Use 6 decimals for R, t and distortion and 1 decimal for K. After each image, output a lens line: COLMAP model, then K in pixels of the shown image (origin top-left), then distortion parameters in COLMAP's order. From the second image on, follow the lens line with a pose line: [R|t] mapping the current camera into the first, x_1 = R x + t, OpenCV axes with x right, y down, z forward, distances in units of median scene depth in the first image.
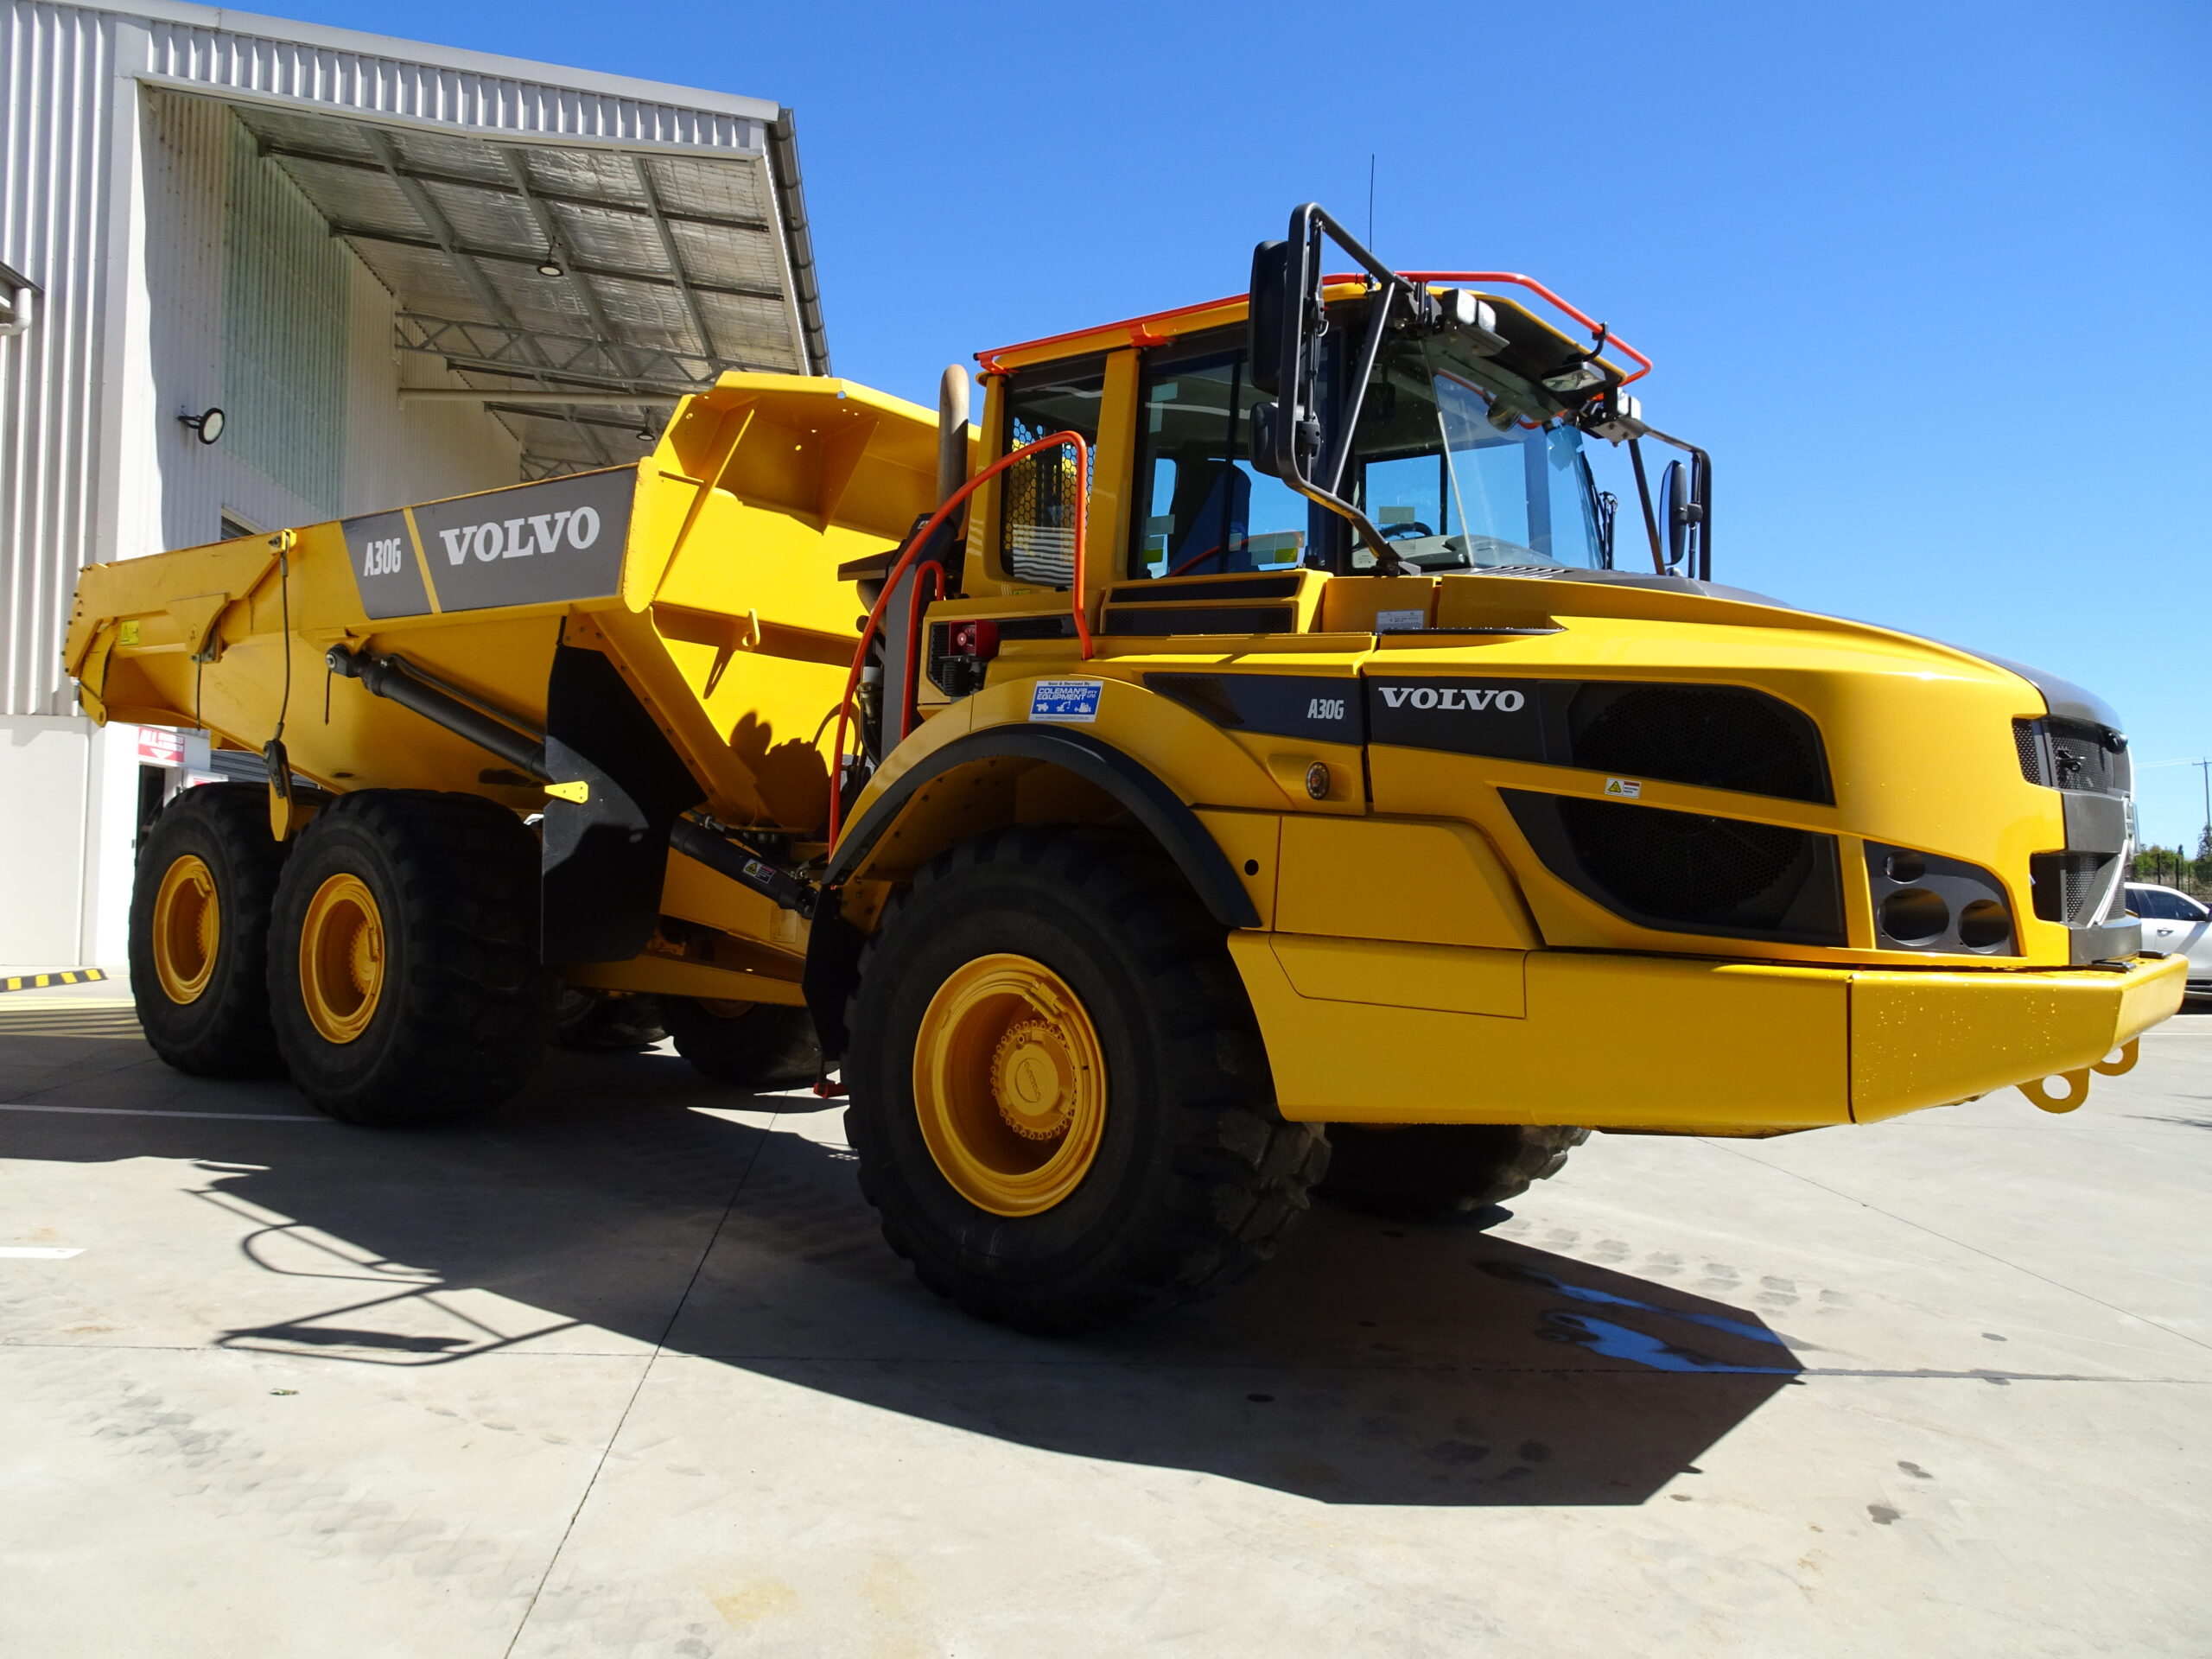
lens RADIAL K [[1578.0, 0, 1106.0], [0, 1578.0, 829.5], [0, 0, 1]] dist [0.036992, 0.000011]
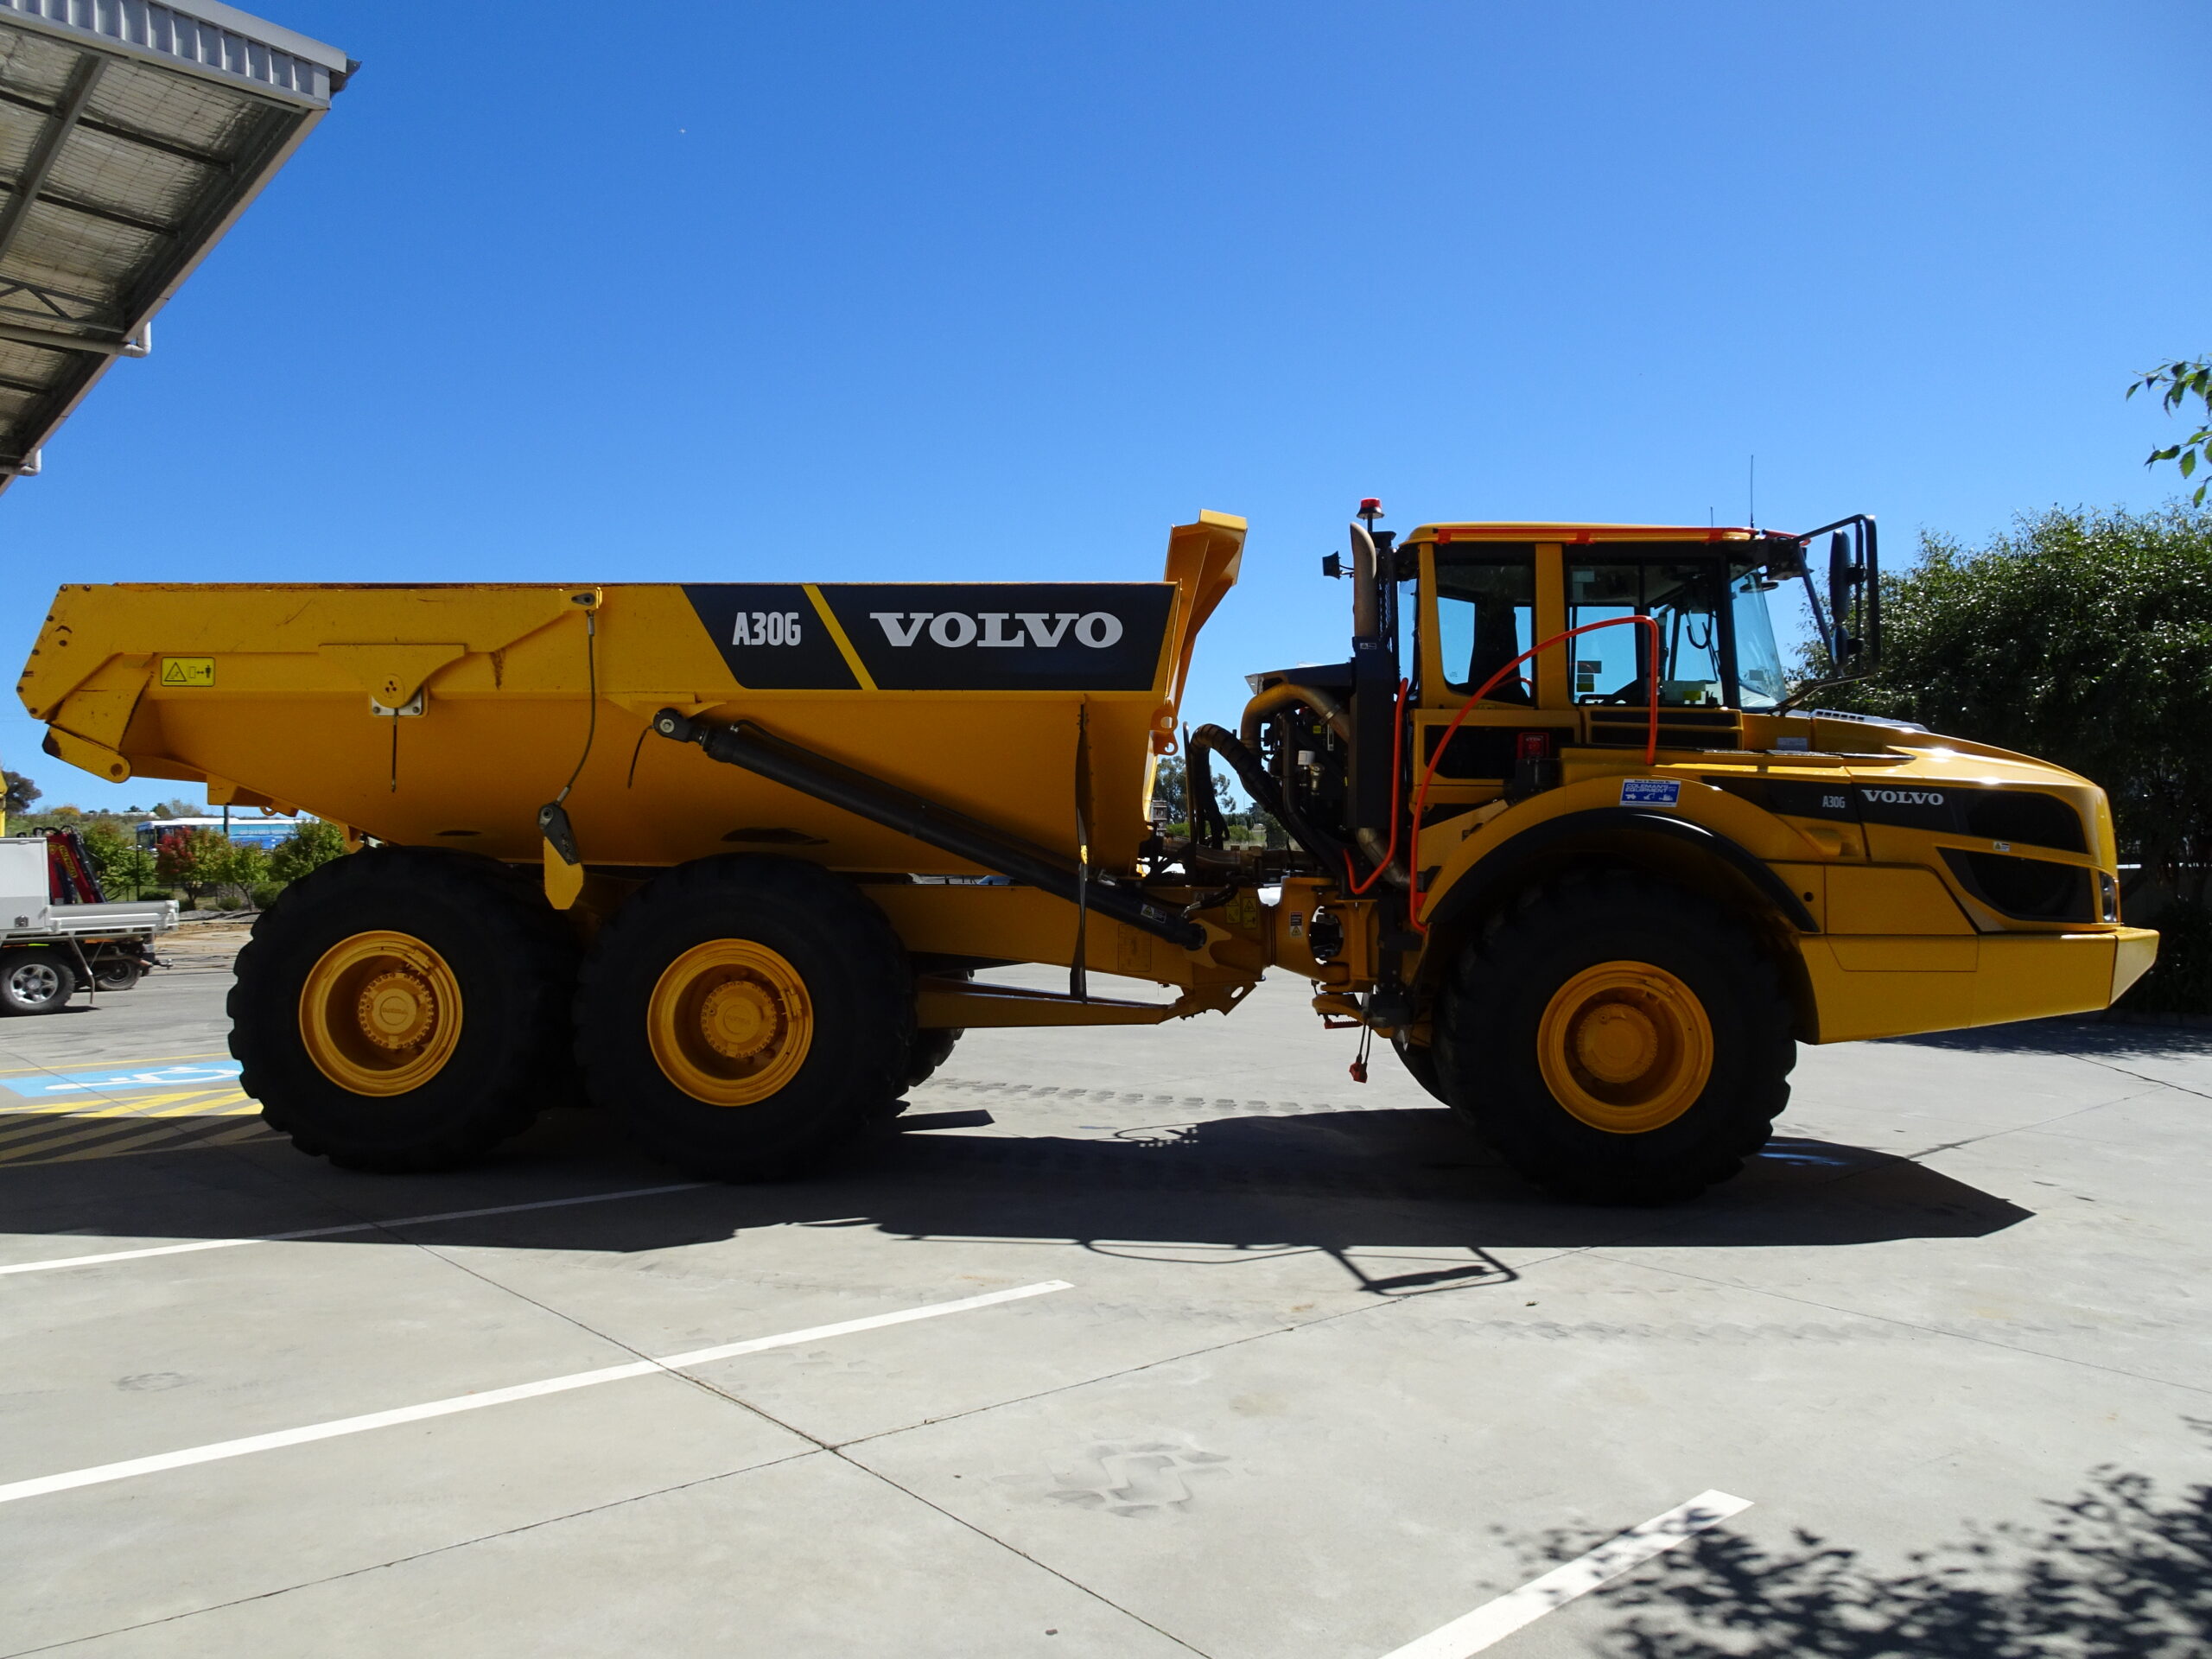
lens RADIAL K [[1578.0, 0, 1106.0], [0, 1578.0, 829.5], [0, 0, 1]] dist [0.036992, 0.000011]
pose [[0.805844, -0.024815, 0.591608, -1.382081], [0.021410, 0.999689, 0.012769, -0.078055], [-0.591741, 0.002377, 0.806125, 0.075963]]
